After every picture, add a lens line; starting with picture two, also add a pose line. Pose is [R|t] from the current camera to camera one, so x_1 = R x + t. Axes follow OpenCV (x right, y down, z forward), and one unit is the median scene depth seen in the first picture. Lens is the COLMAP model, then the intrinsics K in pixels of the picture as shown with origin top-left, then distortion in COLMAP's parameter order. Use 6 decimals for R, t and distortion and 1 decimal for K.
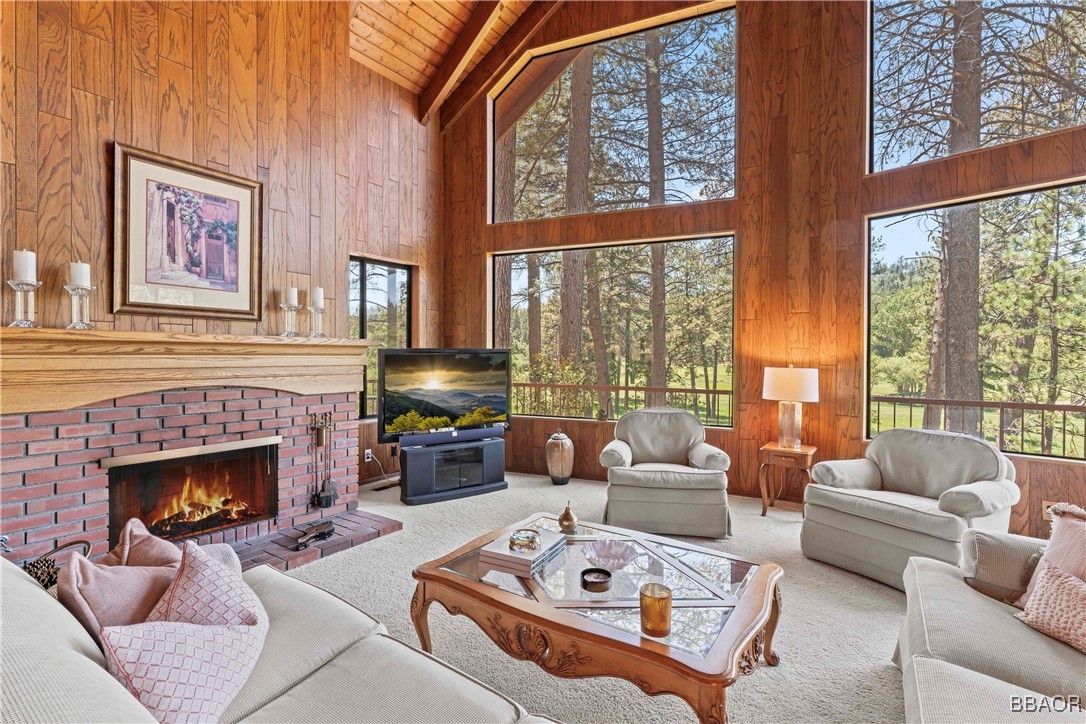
lens RADIAL K [[492.6, 0, 536.2], [0, 492.6, 361.3], [0, 0, 1]] dist [-0.002407, -0.000264]
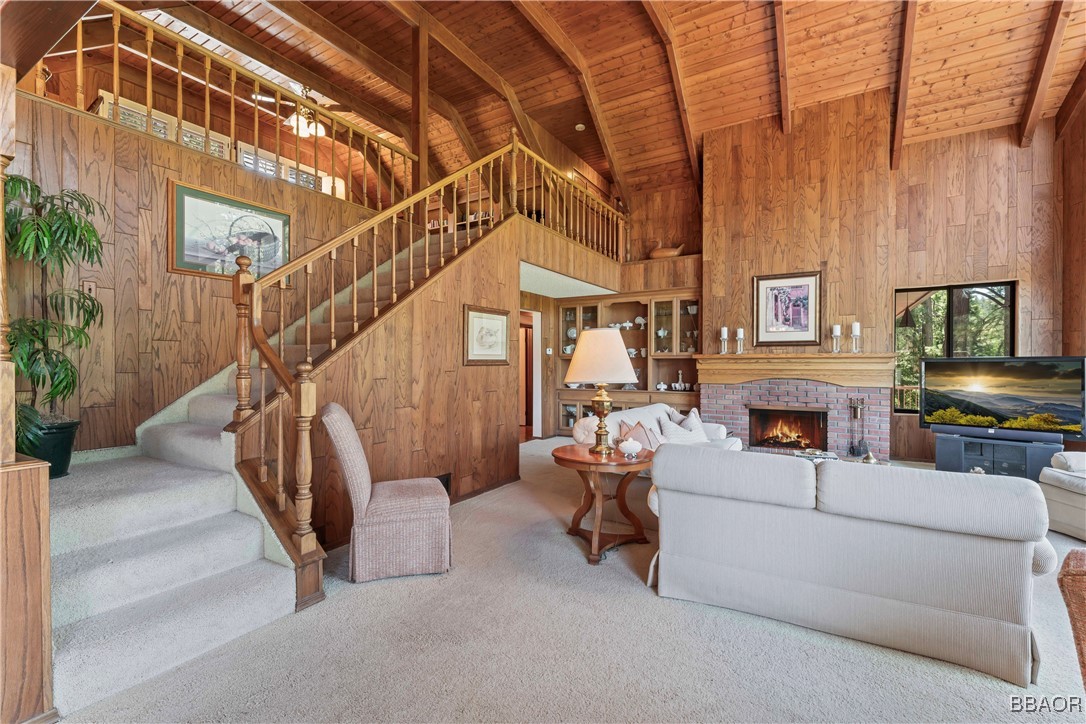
lens RADIAL K [[482.1, 0, 543.0], [0, 482.1, 362.0], [0, 0, 1]] dist [-0.000911, 0.000061]
pose [[0.065800, -0.005991, -0.997815, 1.000915], [-0.012600, 0.999897, -0.006835, 0.006197], [0.997753, 0.013023, 0.065718, -0.138020]]
